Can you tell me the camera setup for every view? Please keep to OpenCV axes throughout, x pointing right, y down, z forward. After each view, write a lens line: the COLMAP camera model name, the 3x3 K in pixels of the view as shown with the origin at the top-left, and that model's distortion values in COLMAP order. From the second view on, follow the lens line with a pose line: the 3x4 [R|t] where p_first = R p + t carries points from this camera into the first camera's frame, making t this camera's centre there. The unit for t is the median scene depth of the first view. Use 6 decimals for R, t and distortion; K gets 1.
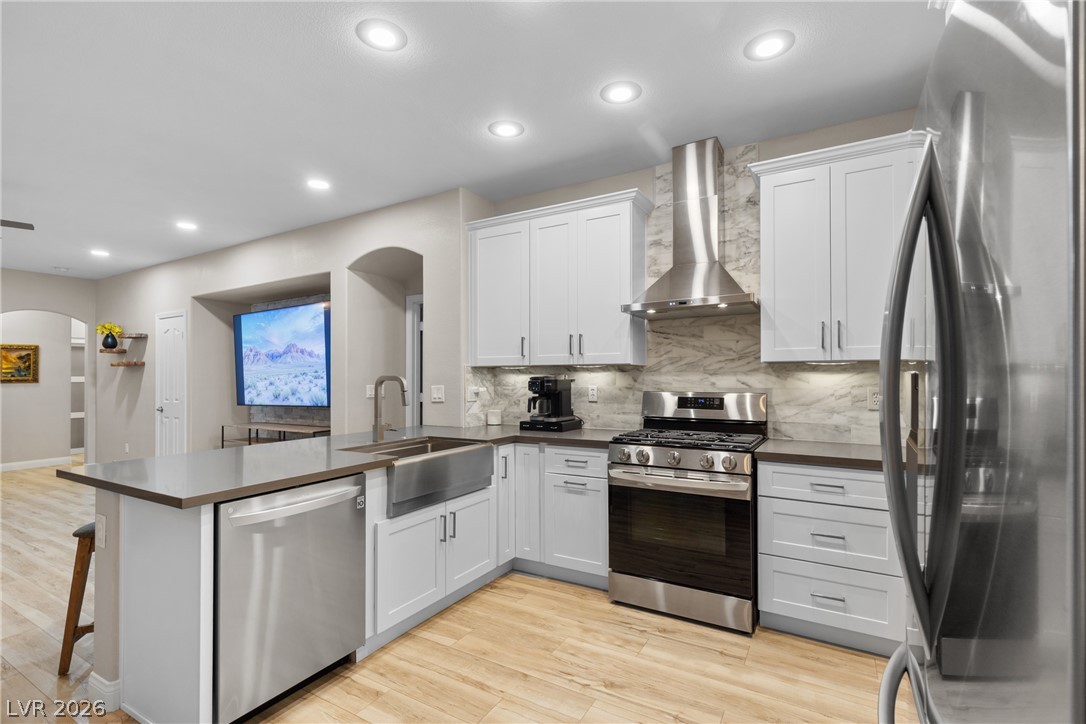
lens RADIAL K [[491.4, 0, 548.1], [0, 491.4, 373.2], [0, 0, 1]] dist [0.004427, -0.001578]
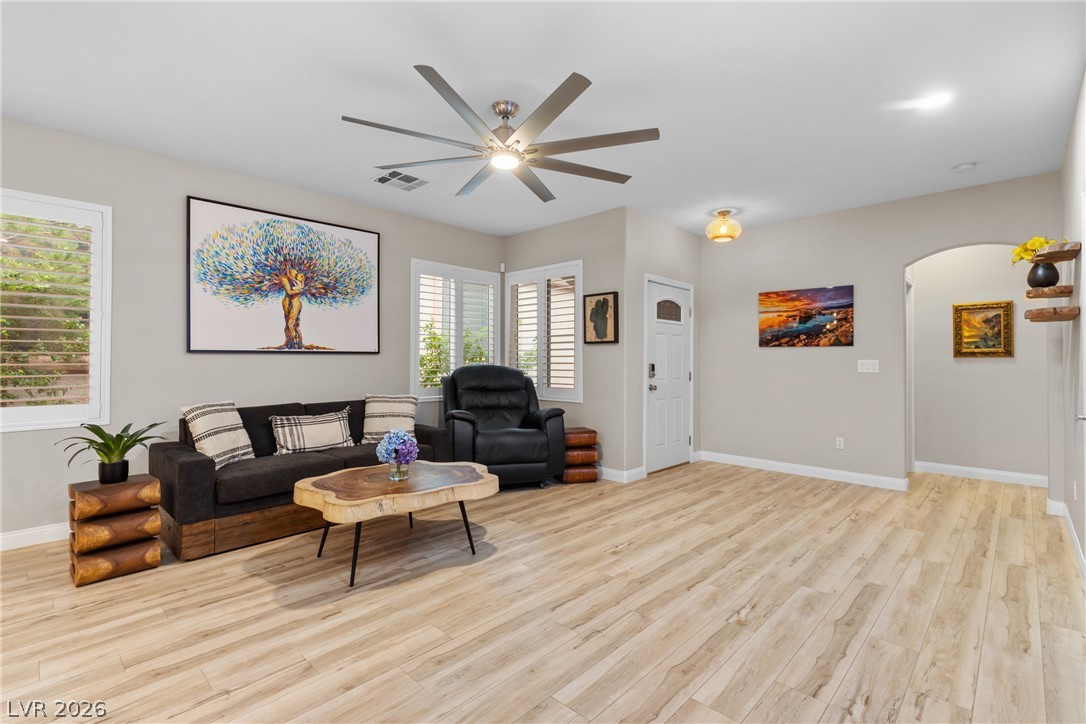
lens RADIAL K [[491.4, 0, 548.8], [0, 491.4, 360.4], [0, 0, 1]] dist [0.004427, -0.001578]
pose [[-0.235037, 0.002530, -0.971983, -0.509162], [0.009960, 0.999950, 0.000194, 0.037820], [0.971935, -0.009635, -0.235050, 1.167021]]
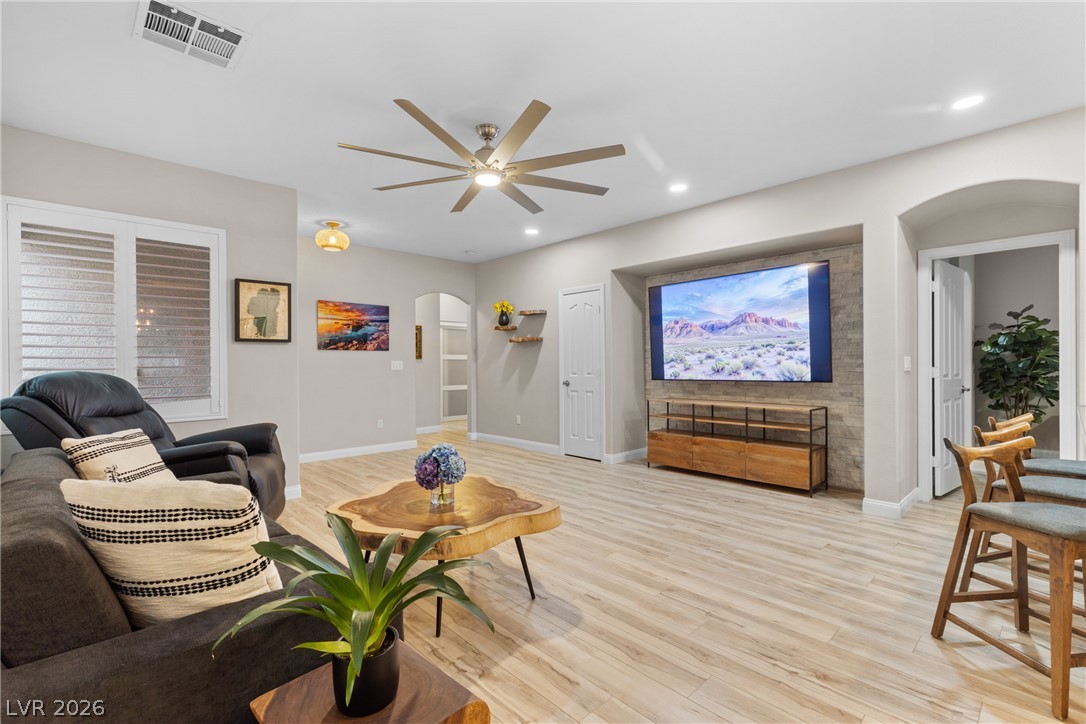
lens RADIAL K [[491.4, 0, 550.7], [0, 491.4, 364.3], [0, 0, 1]] dist [0.004427, -0.001578]
pose [[0.961759, 0.000220, -0.273898, -0.946877], [0.004994, 0.999819, 0.018339, 0.025950], [0.273852, -0.019005, 0.961584, 0.026885]]
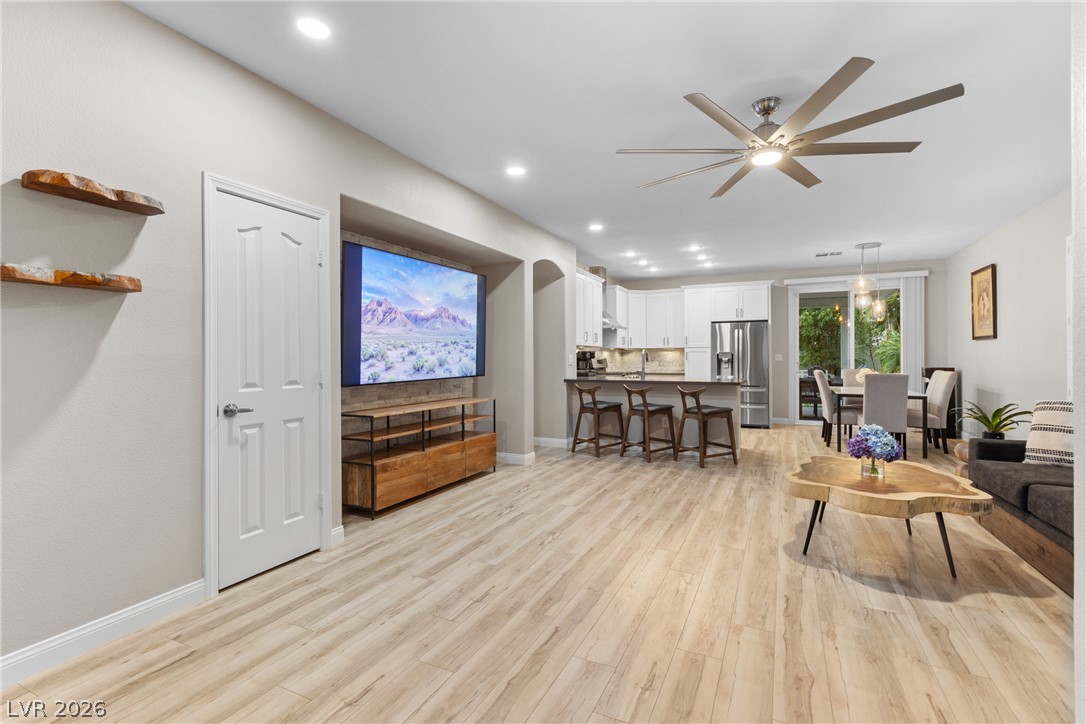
lens RADIAL K [[491.4, 0, 542.7], [0, 491.4, 357.2], [0, 0, 1]] dist [0.004427, -0.001578]
pose [[-0.071595, 0.005446, 0.997419, -2.140203], [-0.009932, 0.999932, -0.006172, 0.048804], [-0.997384, -0.010348, -0.071536, 1.346064]]
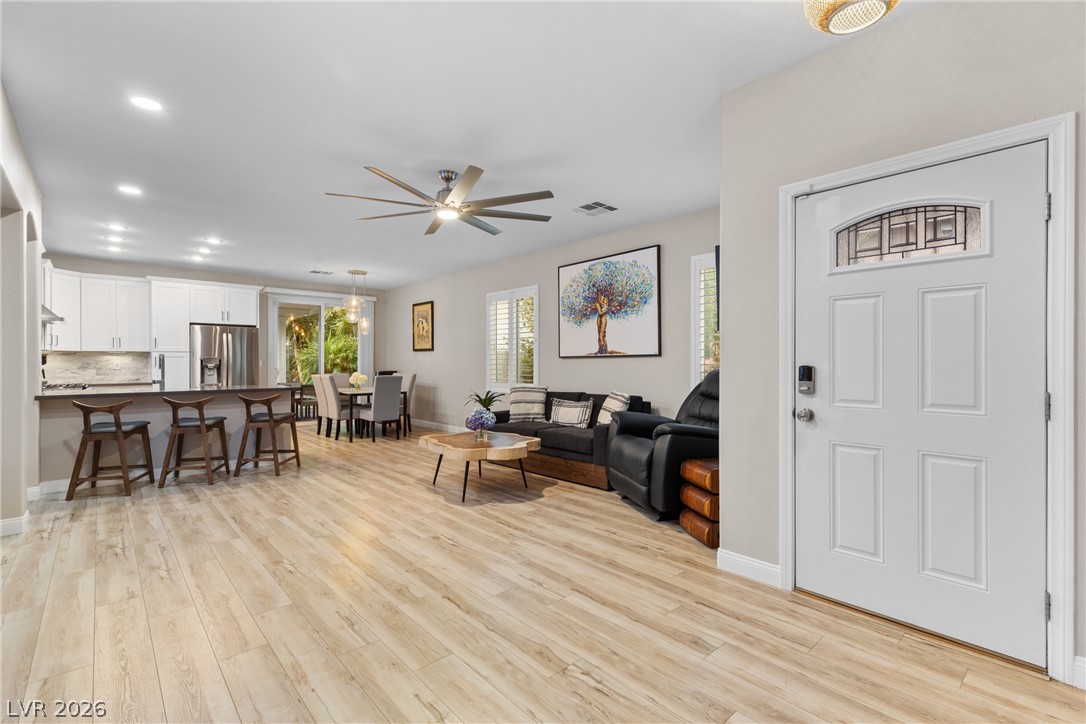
lens RADIAL K [[491.4, 0, 543.6], [0, 491.4, 362.3], [0, 0, 1]] dist [0.004427, -0.001578]
pose [[-0.952725, 0.006215, 0.303772, -1.877358], [0.001543, 0.999877, -0.015618, 0.057341], [-0.303831, -0.014411, -0.952617, 1.920560]]
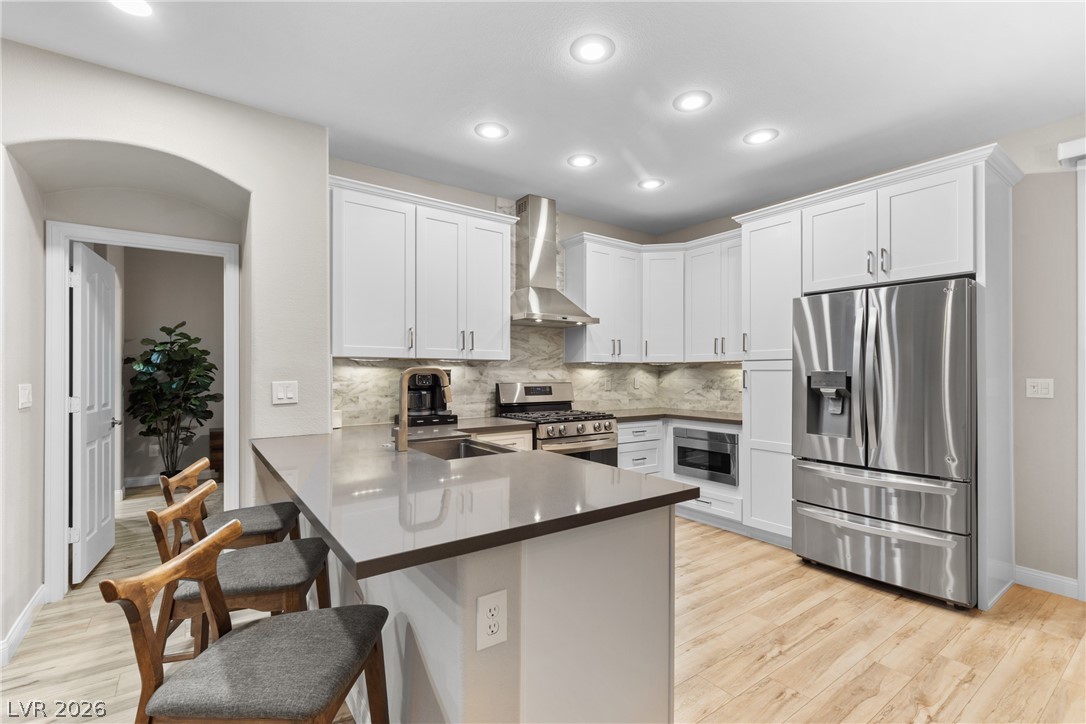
lens RADIAL K [[491.4, 0, 543.0], [0, 491.4, 369.0], [0, 0, 1]] dist [0.004427, -0.001578]
pose [[0.407284, 0.007644, 0.913270, -0.807448], [-0.013676, 0.999904, -0.002270, 0.003677], [-0.913199, -0.011566, 0.407349, 0.387253]]
